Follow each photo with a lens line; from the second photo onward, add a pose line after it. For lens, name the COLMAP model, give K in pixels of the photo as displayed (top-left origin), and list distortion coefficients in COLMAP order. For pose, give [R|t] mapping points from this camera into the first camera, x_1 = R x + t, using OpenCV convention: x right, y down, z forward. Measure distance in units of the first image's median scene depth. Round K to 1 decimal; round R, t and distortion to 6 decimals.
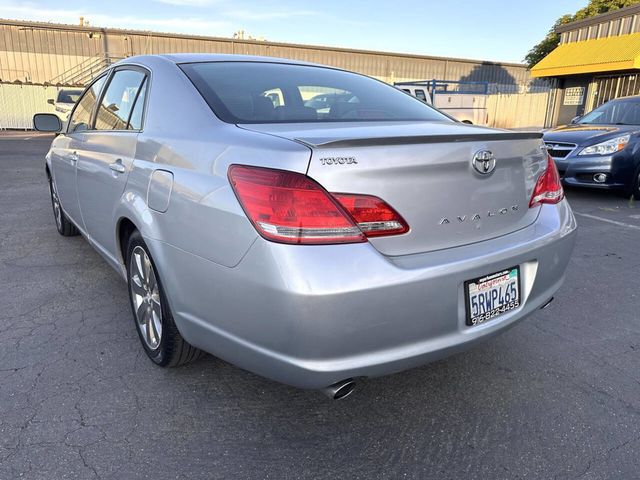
lens RADIAL K [[459.2, 0, 318.3], [0, 459.2, 242.5], [0, 0, 1]] dist [0.028571, -0.038820]
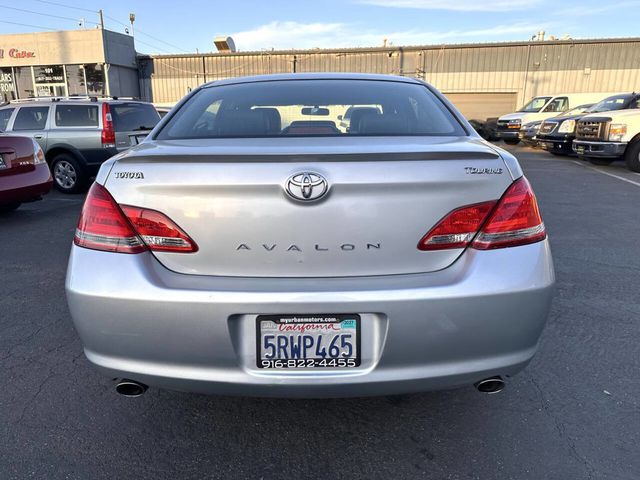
lens RADIAL K [[459.2, 0, 319.9], [0, 459.2, 238.0], [0, 0, 1]] dist [0.028571, -0.038820]
pose [[0.801577, 0.126037, -0.584456, 0.830780], [-0.141358, 0.989765, 0.019570, -0.091291], [0.580941, 0.066931, 0.811189, 0.303191]]
